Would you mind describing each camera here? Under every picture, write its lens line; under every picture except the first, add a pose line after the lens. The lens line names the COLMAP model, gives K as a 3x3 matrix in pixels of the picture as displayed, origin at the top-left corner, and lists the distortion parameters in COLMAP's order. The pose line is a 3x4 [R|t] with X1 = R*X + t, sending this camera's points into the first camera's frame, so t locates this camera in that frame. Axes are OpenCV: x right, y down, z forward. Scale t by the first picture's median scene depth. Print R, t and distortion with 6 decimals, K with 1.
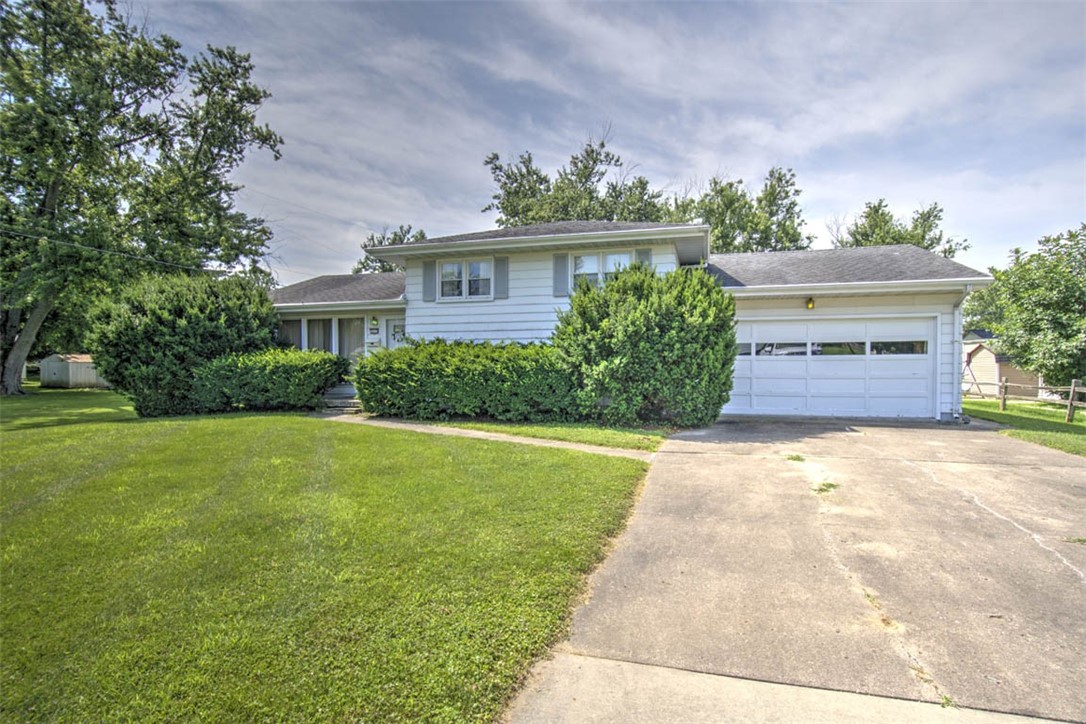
lens RADIAL K [[575.5, 0, 539.6], [0, 575.5, 367.4], [0, 0, 1]] dist [-0.009884, 0.000561]
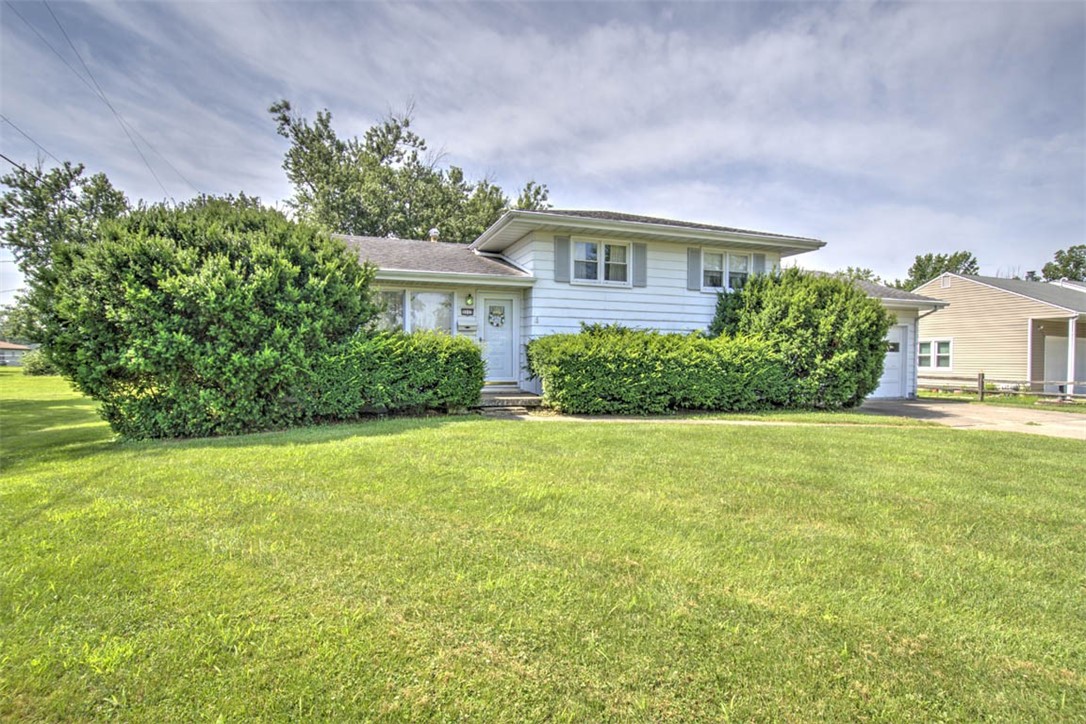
lens RADIAL K [[575.5, 0, 541.0], [0, 575.5, 369.1], [0, 0, 1]] dist [-0.009884, 0.000561]
pose [[0.807951, -0.000320, 0.589249, -0.789858], [-0.005961, 0.999944, 0.008716, 0.010747], [-0.589219, -0.010554, 0.807904, 0.332352]]
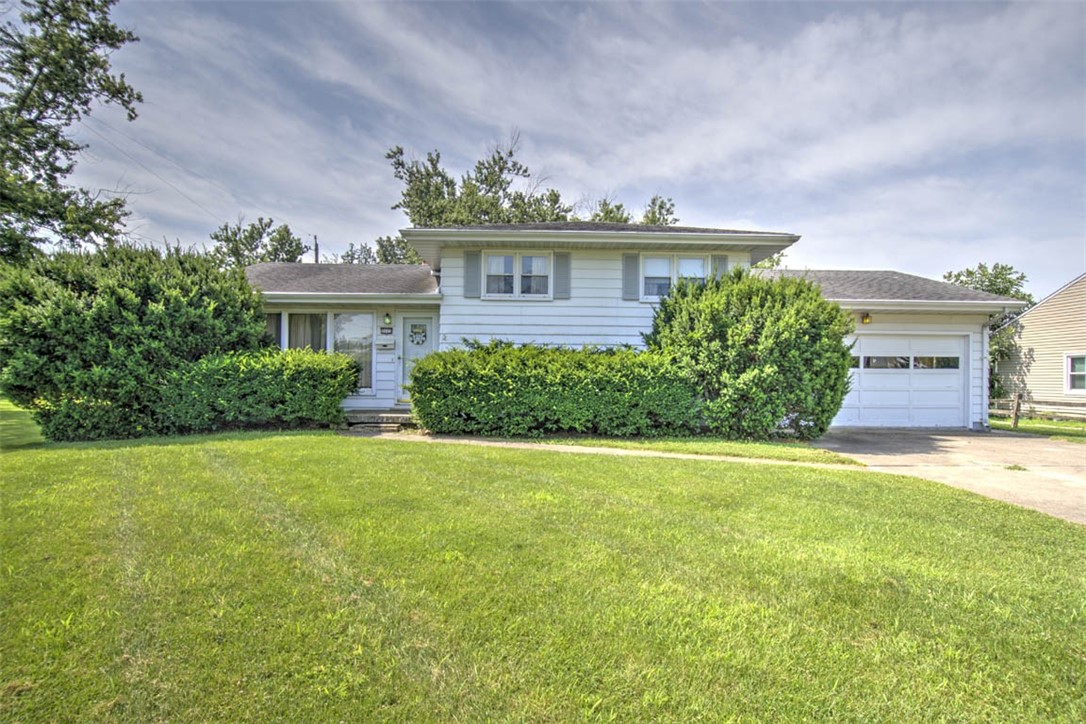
lens RADIAL K [[575.5, 0, 543.5], [0, 575.5, 365.1], [0, 0, 1]] dist [-0.009884, 0.000561]
pose [[0.954013, 0.019631, 0.299122, -0.370245], [-0.010821, 0.999458, -0.031080, 0.010948], [-0.299570, 0.026414, 0.953709, 0.168603]]
